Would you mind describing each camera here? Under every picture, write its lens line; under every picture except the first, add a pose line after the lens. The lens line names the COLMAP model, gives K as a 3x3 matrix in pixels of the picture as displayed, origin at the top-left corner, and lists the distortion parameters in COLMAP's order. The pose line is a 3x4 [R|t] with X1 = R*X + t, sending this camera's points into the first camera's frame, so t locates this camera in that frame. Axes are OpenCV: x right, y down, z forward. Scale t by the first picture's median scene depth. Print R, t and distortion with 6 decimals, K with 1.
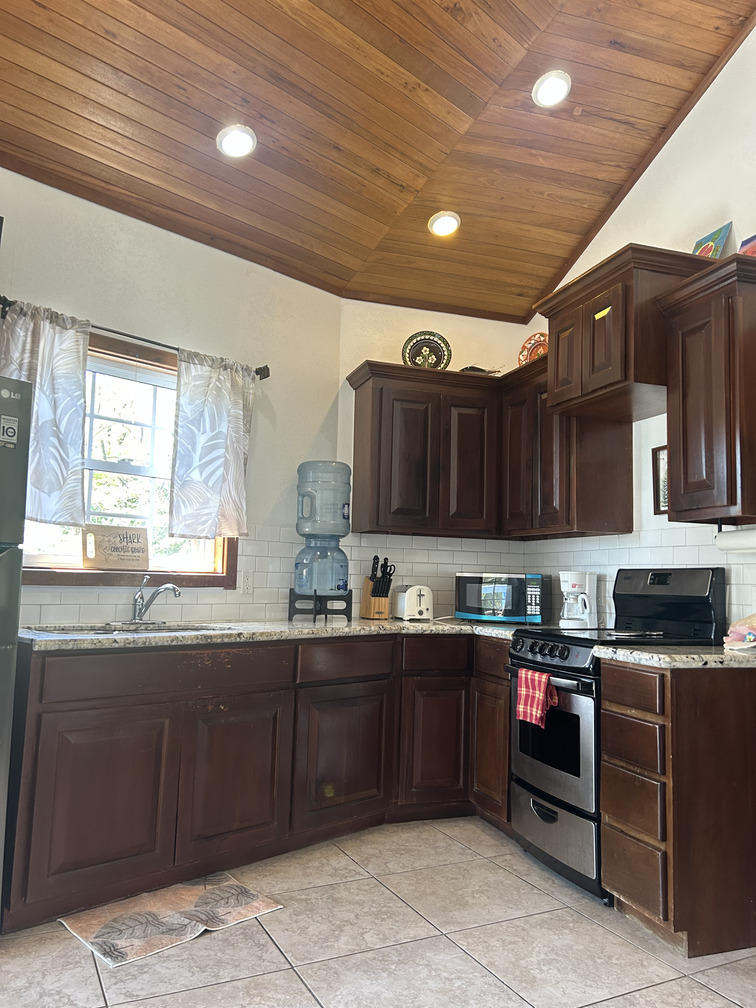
lens RADIAL K [[756.1, 0, 385.5], [0, 756.1, 508.2], [0, 0, 1]] dist [0.087619, -0.104395]
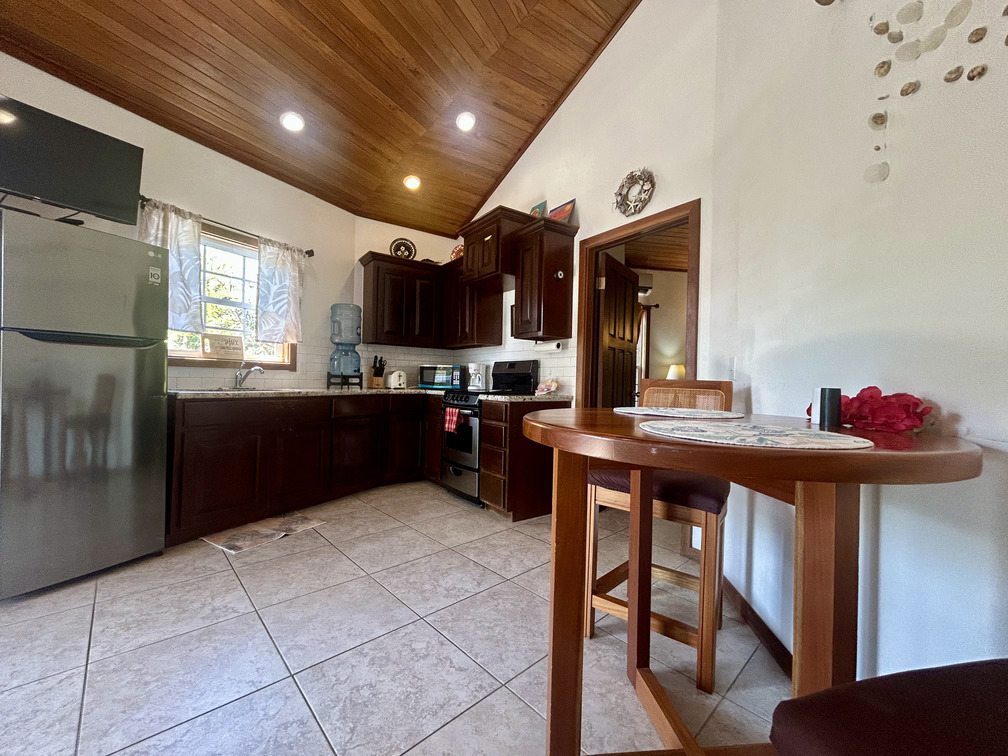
lens RADIAL K [[407.9, 0, 504.0], [0, 407.9, 378.0], [0, 0, 1]] dist [-0.000378, 0.000238]
pose [[0.960850, -0.002476, 0.277058, 0.016195], [-0.024089, 0.995427, 0.092439, 0.020654], [-0.276020, -0.095495, 0.956396, -0.107952]]
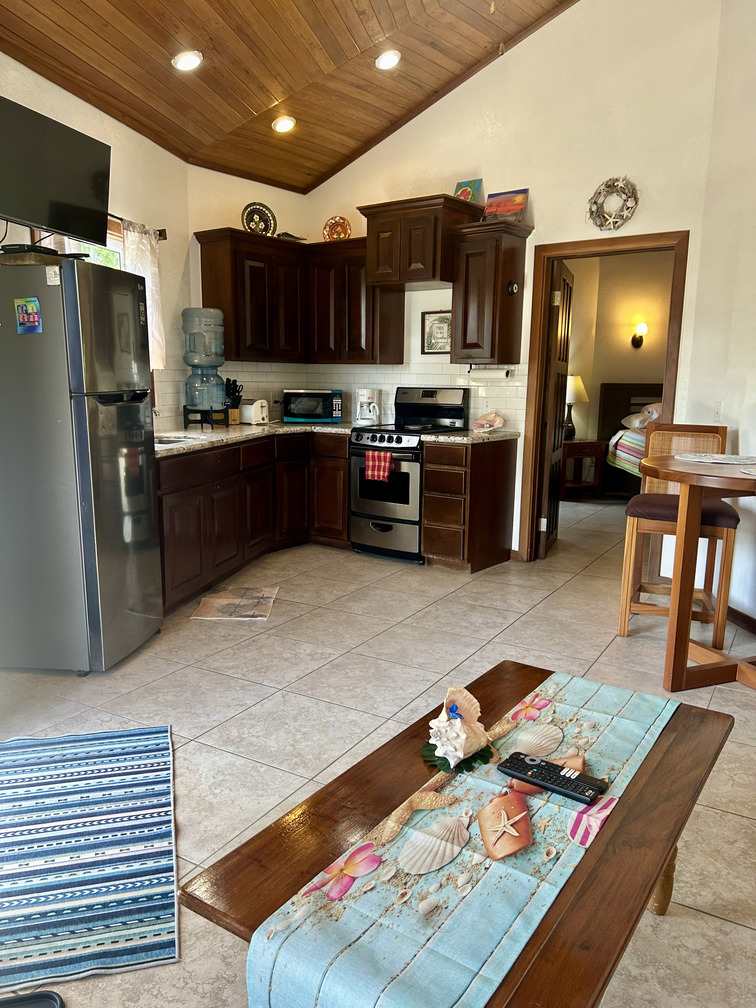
lens RADIAL K [[756.1, 0, 385.5], [0, 756.1, 508.2], [0, 0, 1]] dist [0.087619, -0.104395]
pose [[0.838230, -0.109251, 0.534261, -0.675544], [-0.042683, 0.963576, 0.264008, -0.108099], [-0.543644, -0.244103, 0.803035, -0.391718]]
